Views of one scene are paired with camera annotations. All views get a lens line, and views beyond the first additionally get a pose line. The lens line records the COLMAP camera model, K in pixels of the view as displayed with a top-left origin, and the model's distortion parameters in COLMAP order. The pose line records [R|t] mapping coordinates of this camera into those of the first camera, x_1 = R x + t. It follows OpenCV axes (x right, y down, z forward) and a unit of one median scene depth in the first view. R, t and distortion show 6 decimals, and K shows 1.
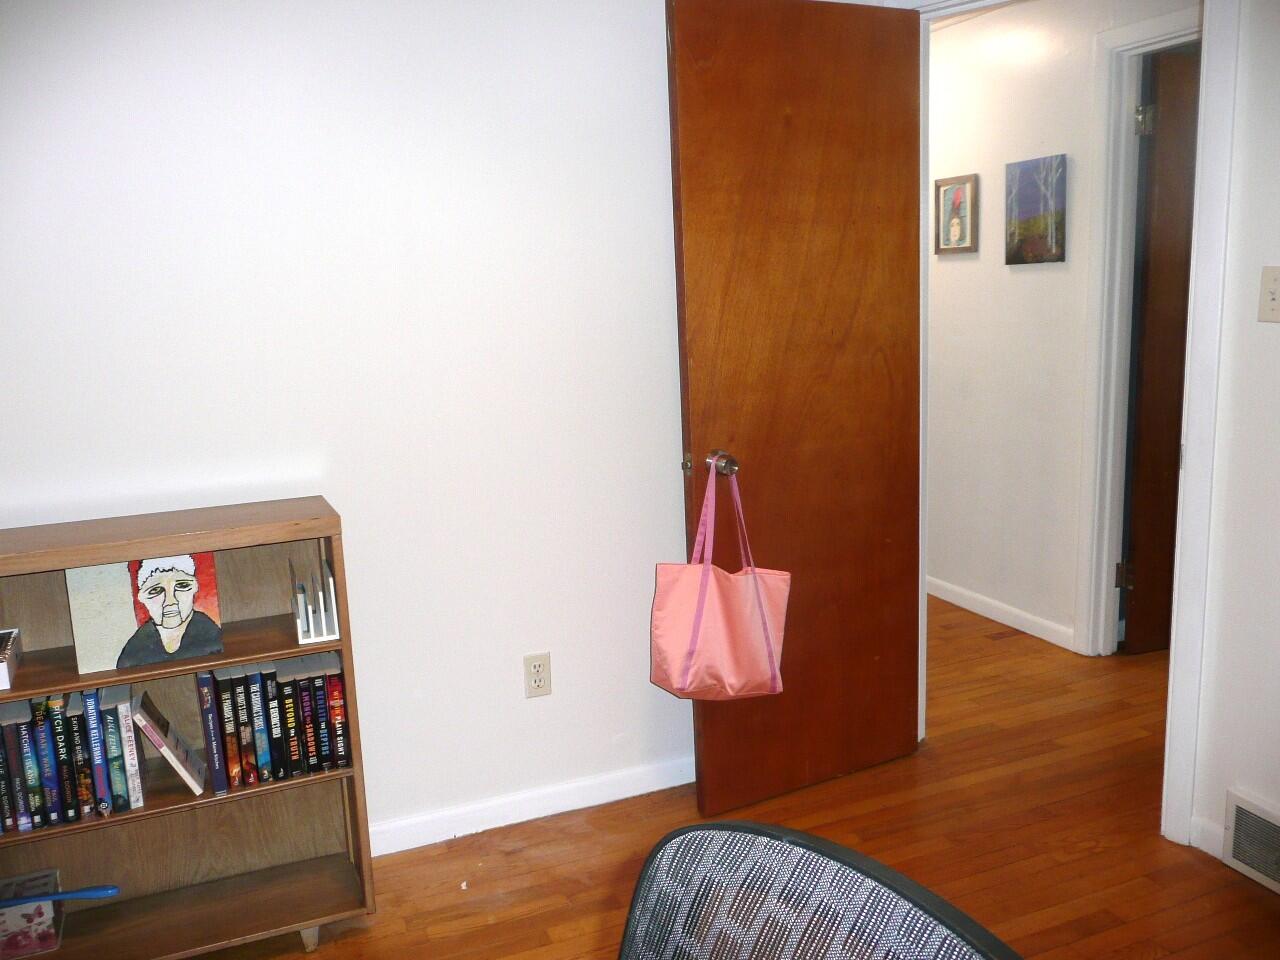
lens RADIAL K [[1060.4, 0, 640.0], [0, 1060.4, 480.0], [0, 0, 1]] dist [-0.038217, 0.006968]
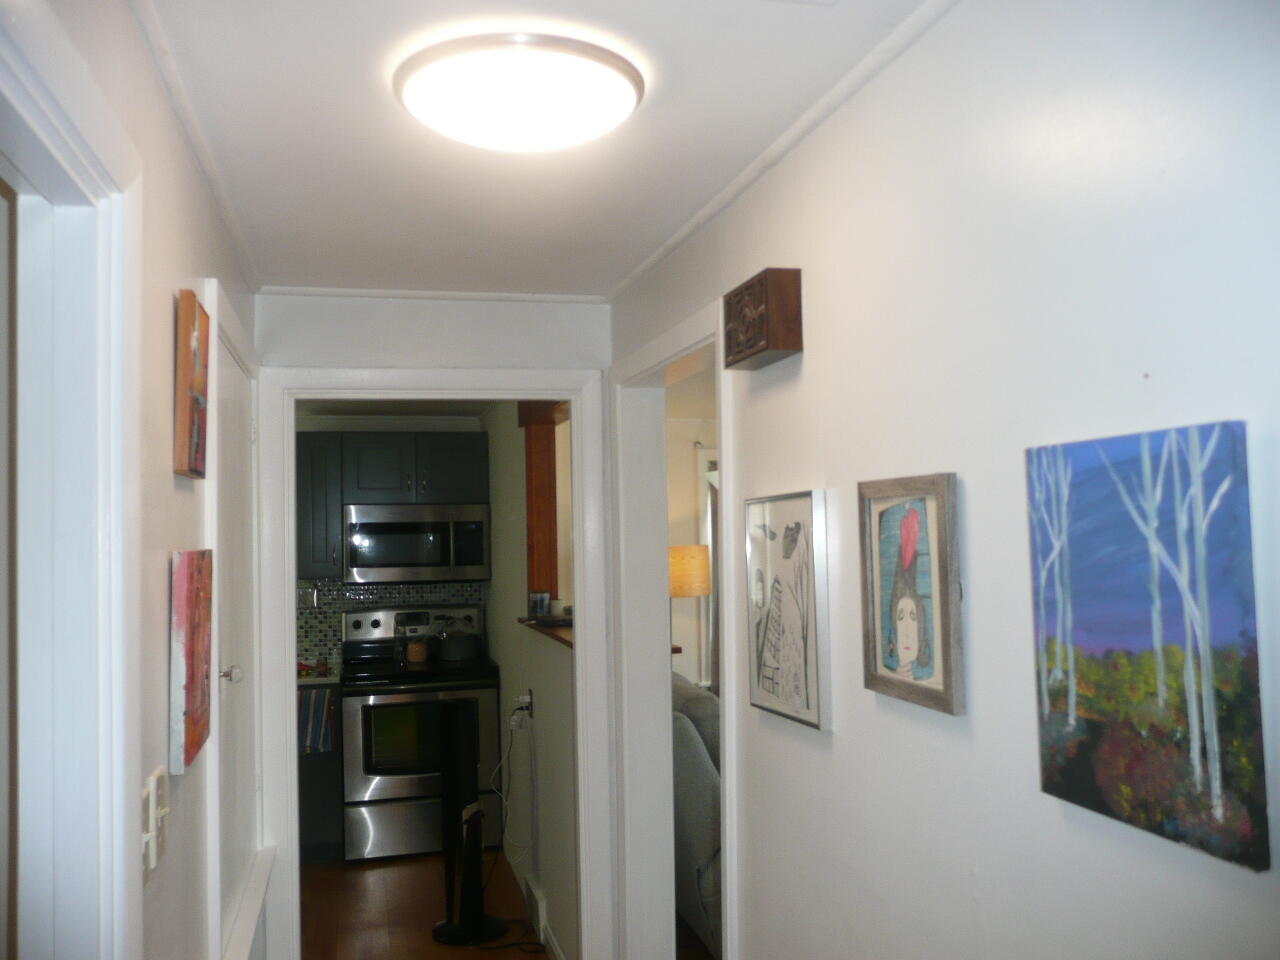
lens RADIAL K [[1060.4, 0, 640.0], [0, 1060.4, 480.0], [0, 0, 1]] dist [-0.038217, 0.006968]
pose [[0.989674, 0.011736, -0.142858, 0.284644], [-0.043269, 0.974611, -0.219685, -0.223907], [0.136653, 0.223597, 0.965054, 0.707313]]
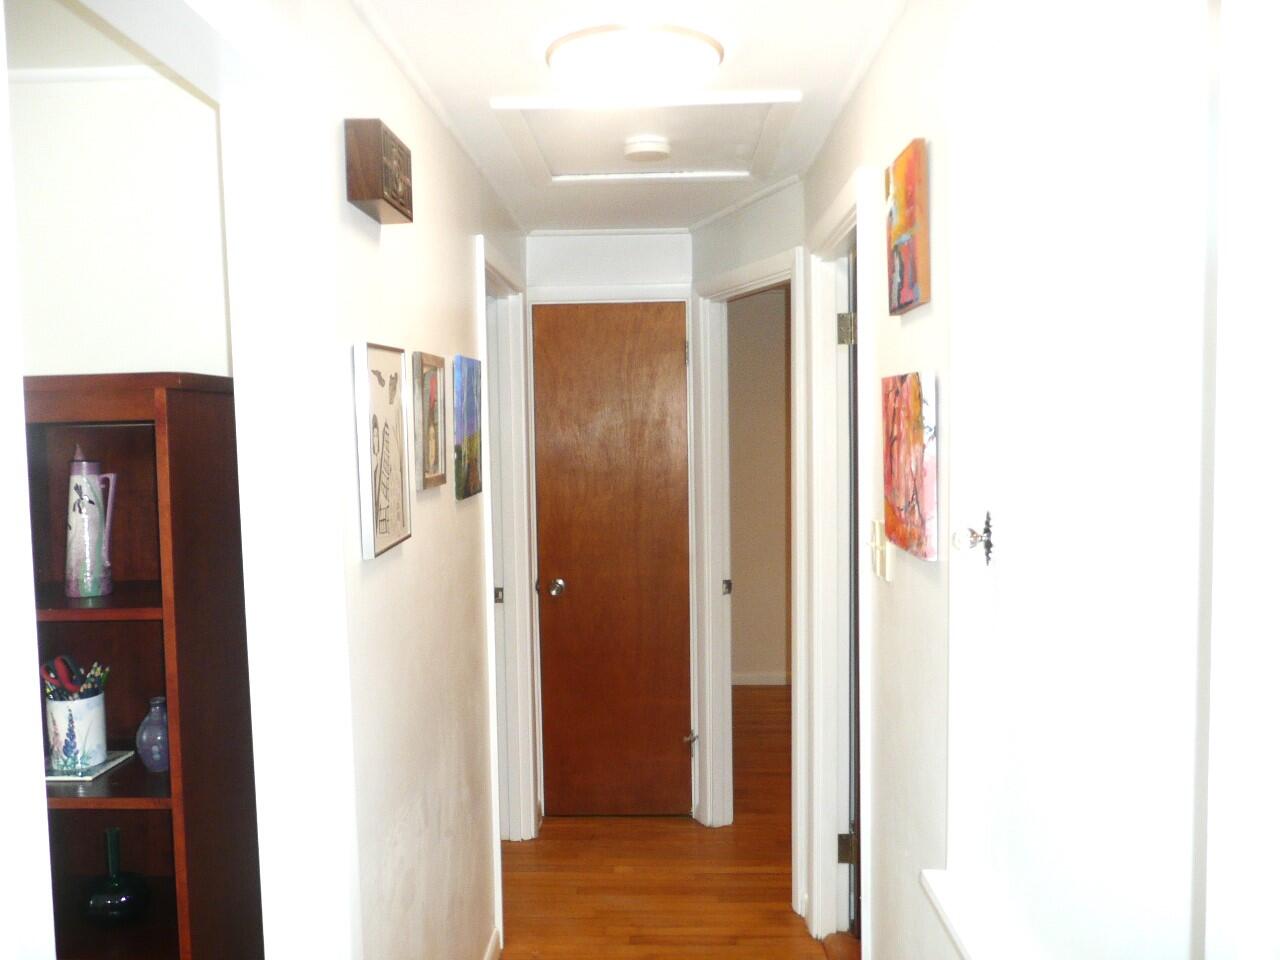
lens RADIAL K [[1060.4, 0, 640.0], [0, 1060.4, 480.0], [0, 0, 1]] dist [-0.038217, 0.006968]
pose [[-0.906823, 0.029444, 0.420482, -0.046320], [0.126253, 0.970731, 0.204306, -0.349672], [-0.402159, 0.238357, -0.883999, 1.591497]]
